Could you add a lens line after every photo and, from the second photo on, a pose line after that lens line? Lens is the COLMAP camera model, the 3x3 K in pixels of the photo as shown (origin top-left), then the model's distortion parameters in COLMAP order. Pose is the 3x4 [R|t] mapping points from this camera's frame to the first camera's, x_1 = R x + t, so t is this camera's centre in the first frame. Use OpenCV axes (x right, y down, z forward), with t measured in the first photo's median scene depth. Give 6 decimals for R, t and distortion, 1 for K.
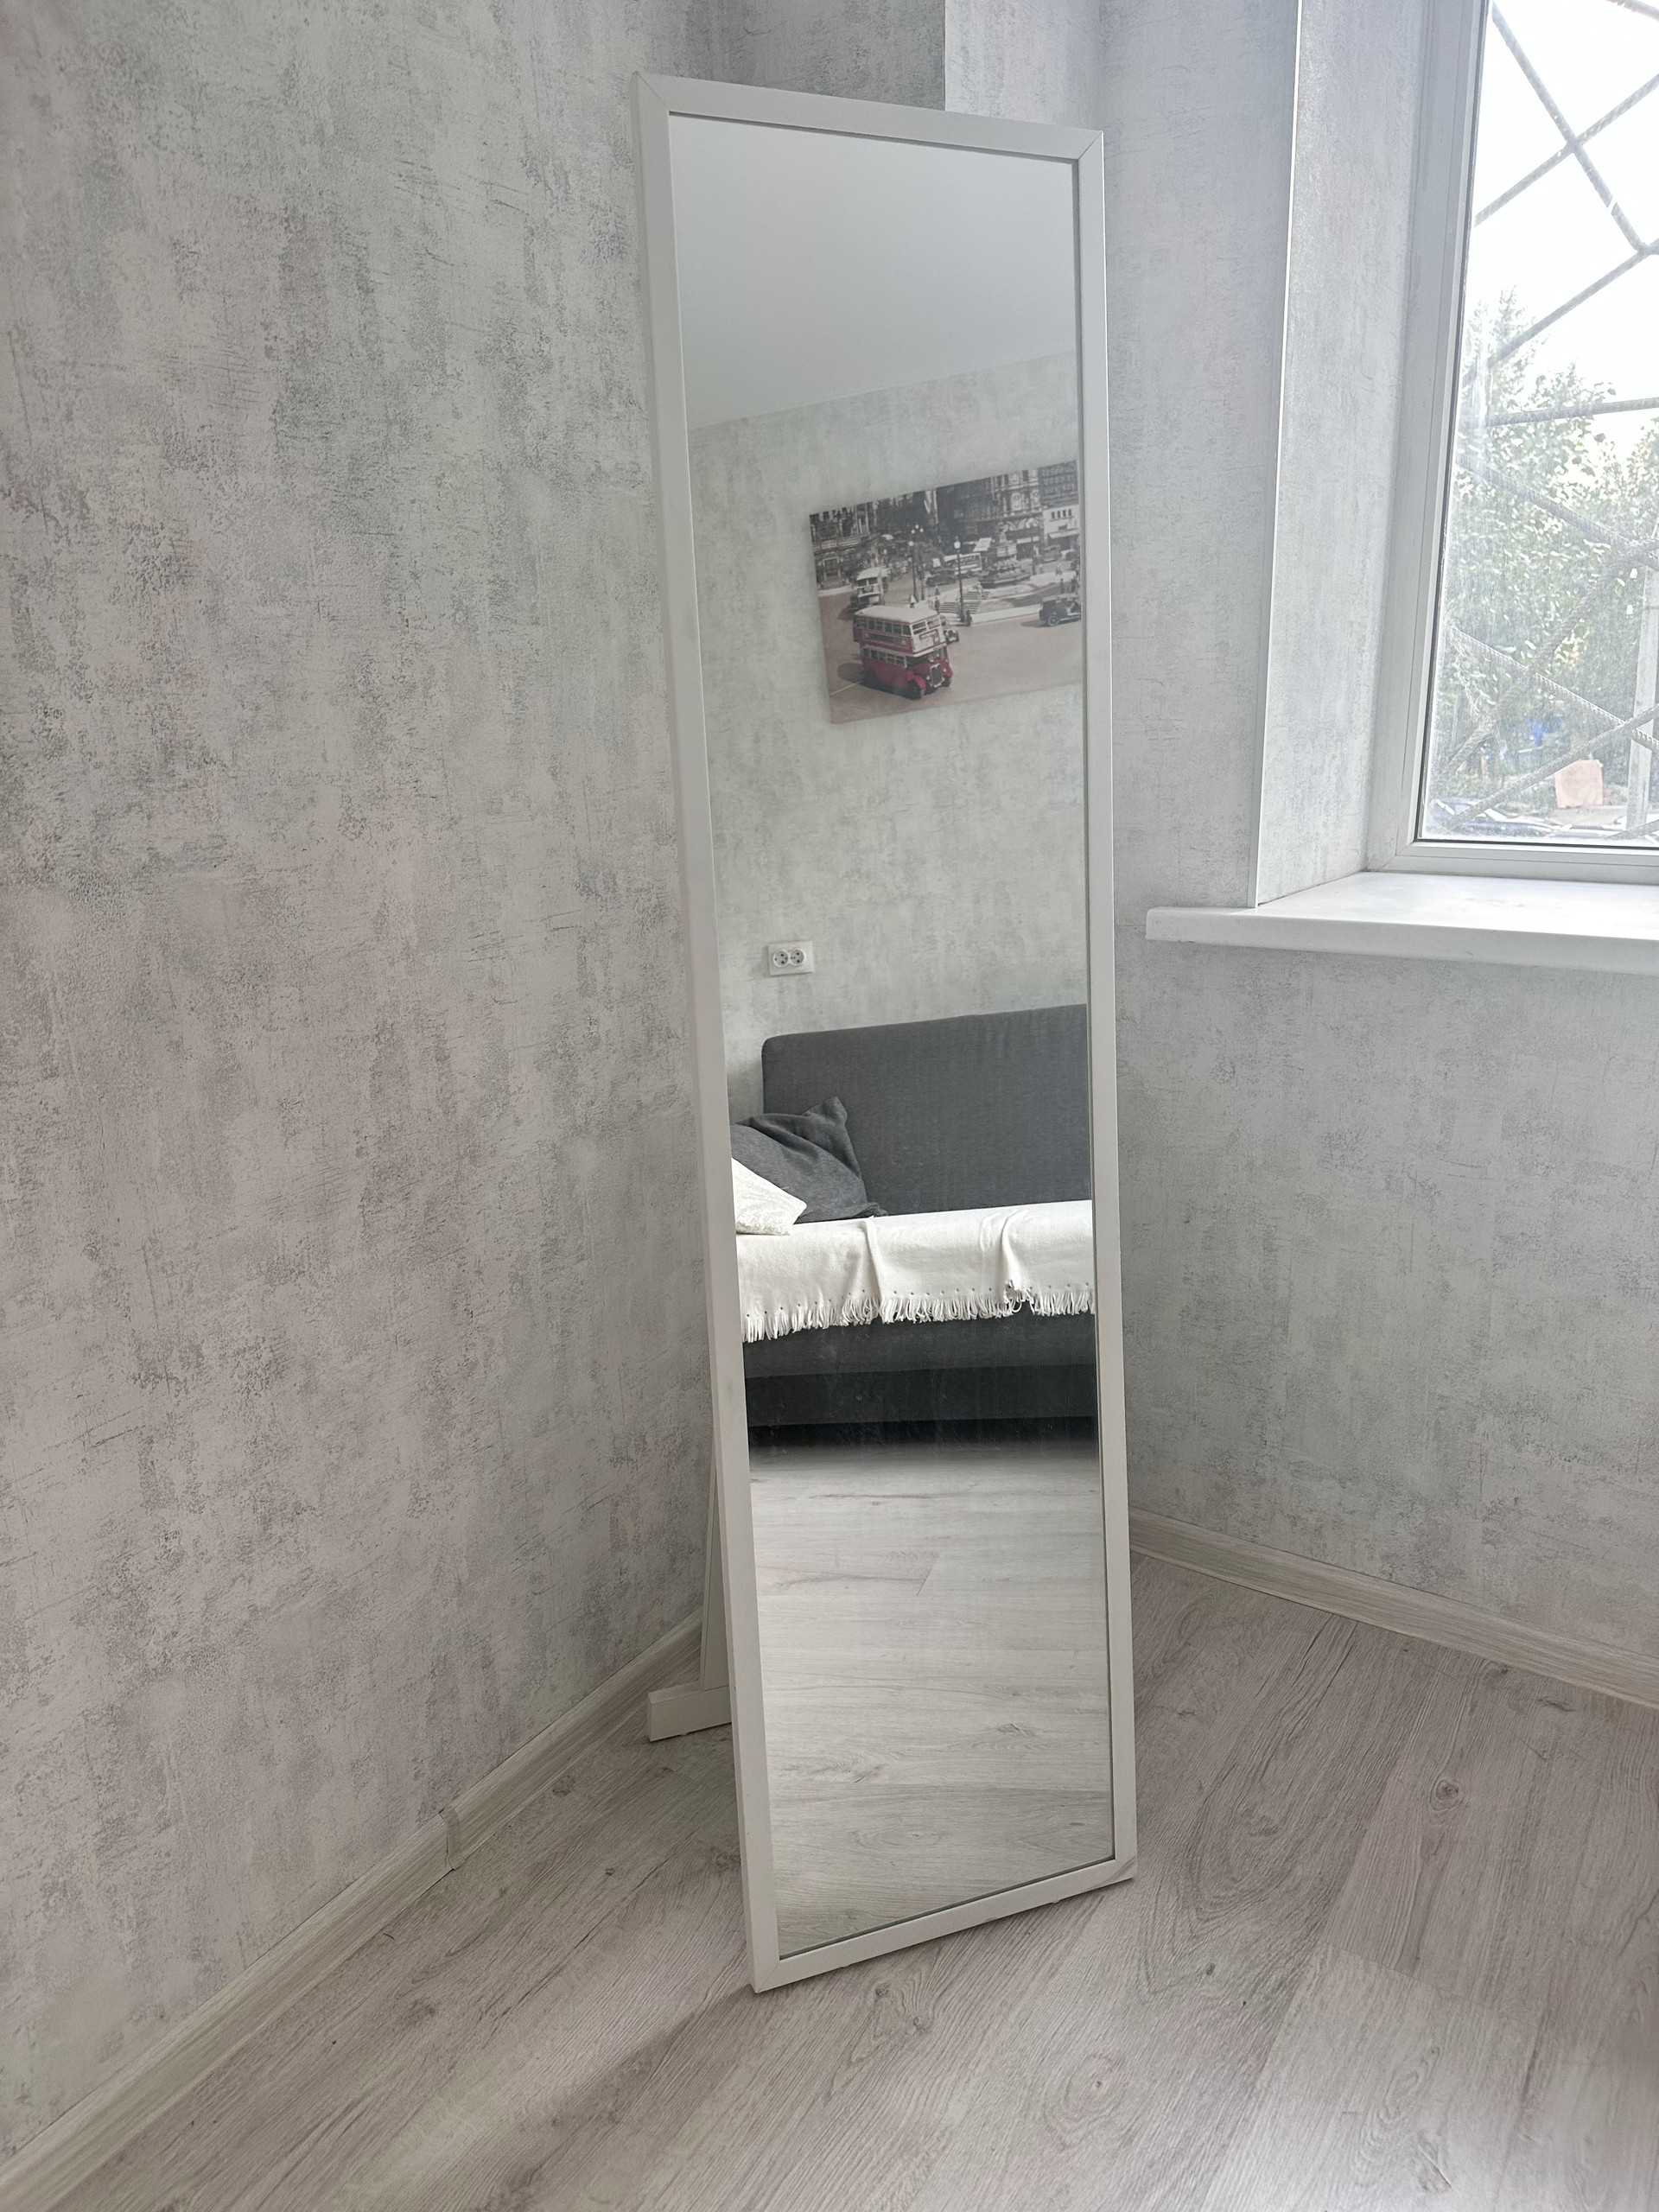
lens RADIAL K [[1552.9, 0, 826.2], [0, 1552.9, 1100.3], [0, 0, 1]] dist [0.012771, -0.001627]
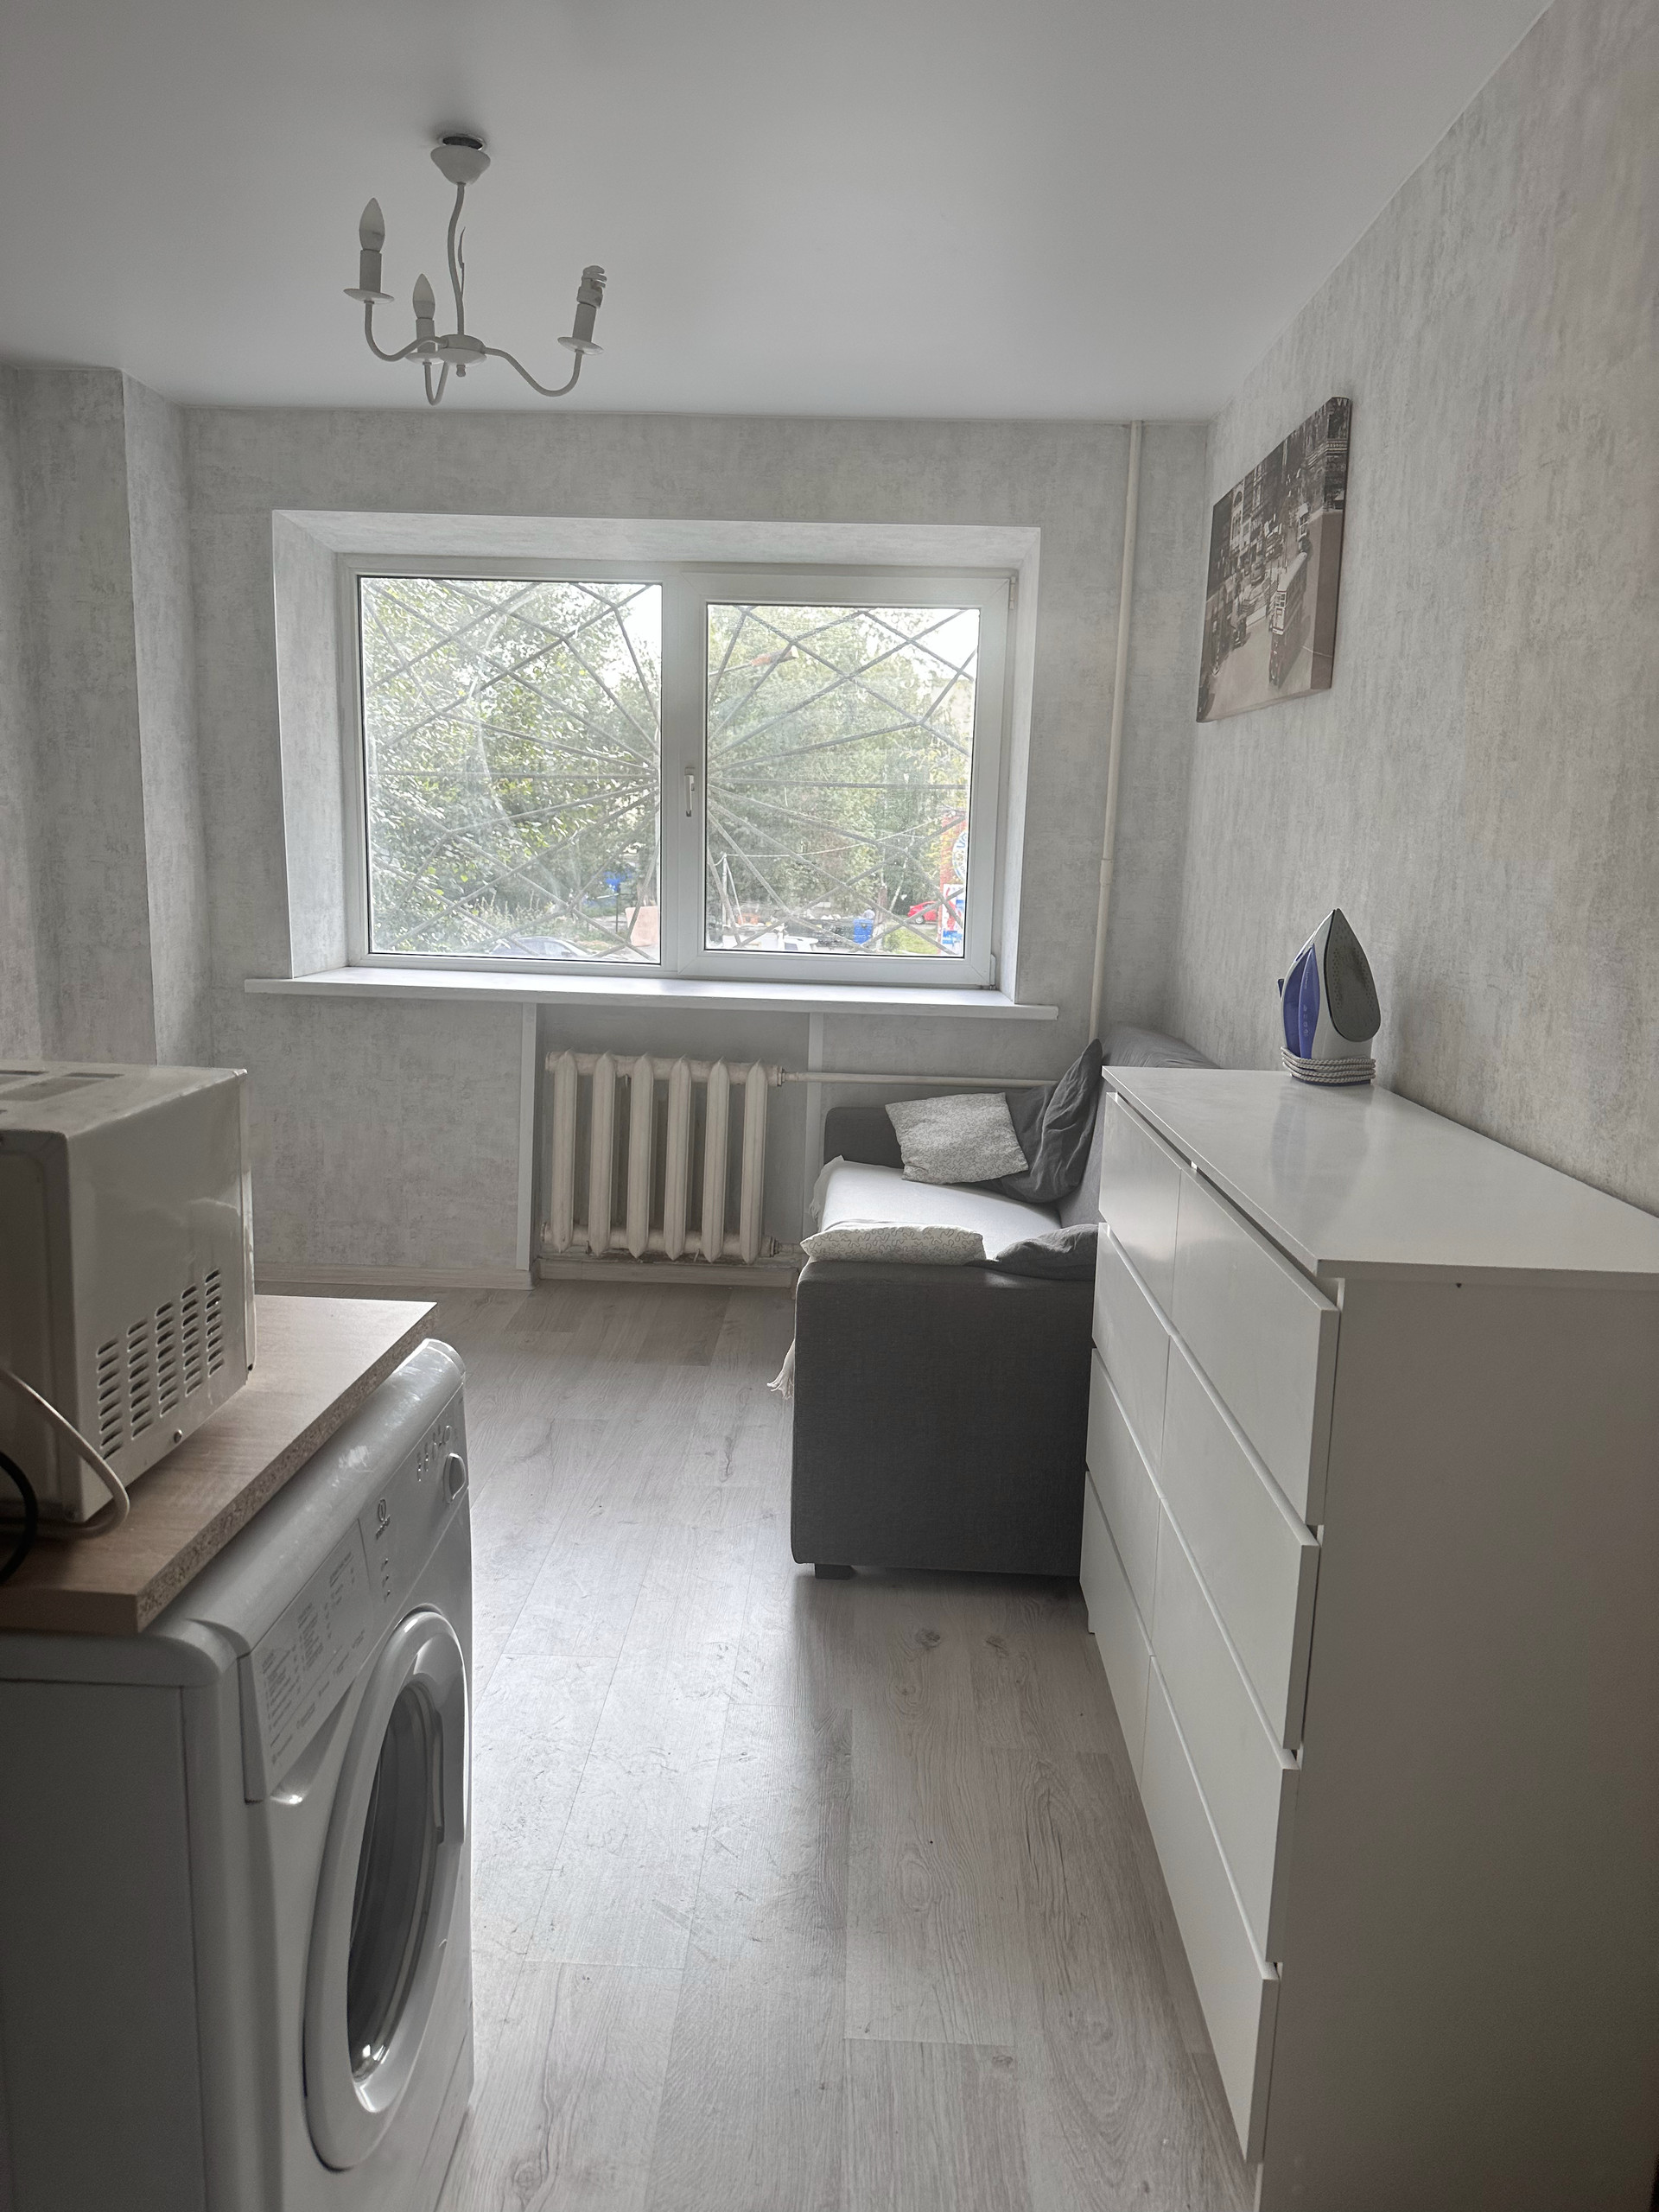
lens RADIAL K [[1552.9, 0, 819.6], [0, 1552.9, 1110.1], [0, 0, 1]] dist [0.012771, -0.001627]
pose [[0.858581, -0.051971, 0.510037, -0.246151], [0.099237, 0.992880, -0.065882, 0.303811], [-0.502982, 0.107180, 0.857625, -1.377171]]
